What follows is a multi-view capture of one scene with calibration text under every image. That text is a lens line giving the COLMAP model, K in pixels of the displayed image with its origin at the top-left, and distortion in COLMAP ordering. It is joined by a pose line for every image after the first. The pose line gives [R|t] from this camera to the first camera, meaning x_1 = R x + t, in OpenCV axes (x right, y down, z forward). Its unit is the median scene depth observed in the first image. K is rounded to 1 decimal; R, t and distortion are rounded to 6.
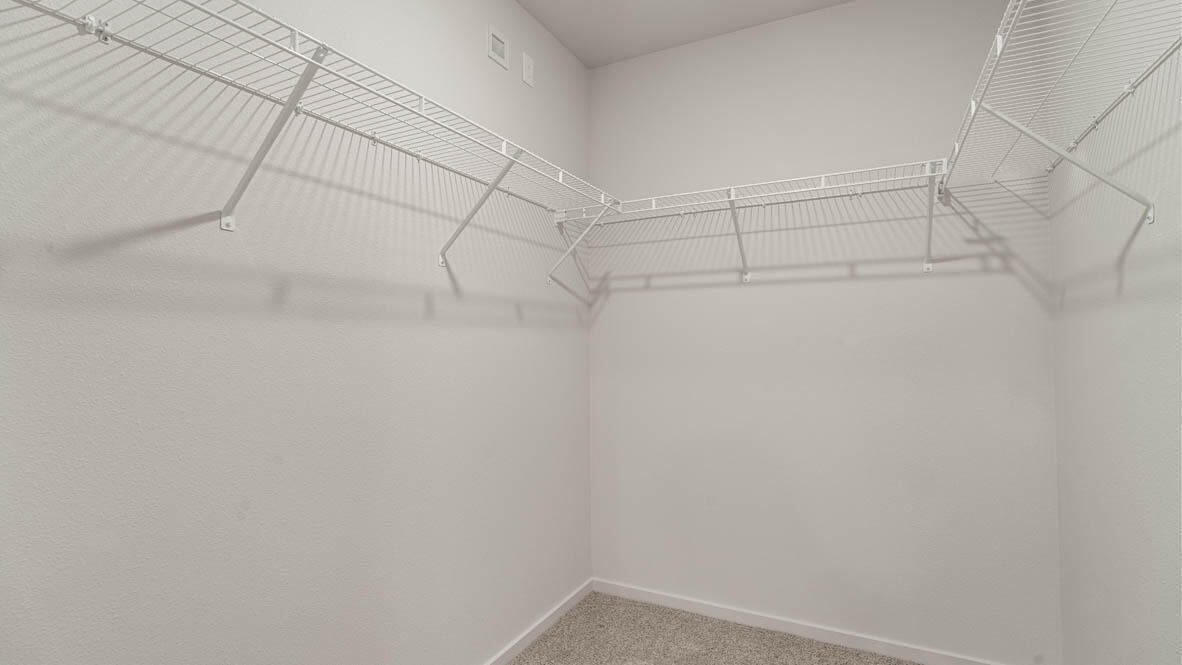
lens RADIAL K [[554.8, 0, 588.5], [0, 554.8, 331.8], [0, 0, 1]] dist [-0.002592, 0.001903]
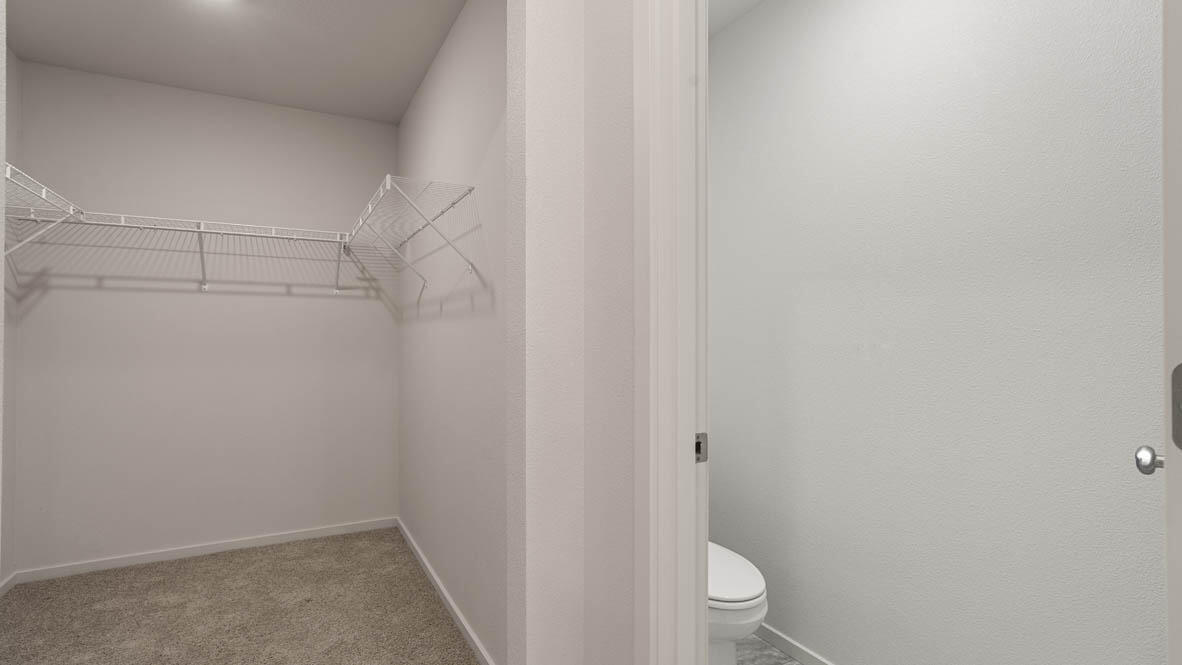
lens RADIAL K [[554.8, 0, 589.7], [0, 554.8, 332.9], [0, 0, 1]] dist [-0.002592, 0.001903]
pose [[0.546801, 0.017557, 0.837078, -0.337289], [-0.017437, 0.999802, -0.009580, 0.005507], [-0.837081, -0.009358, 0.546999, -0.507089]]
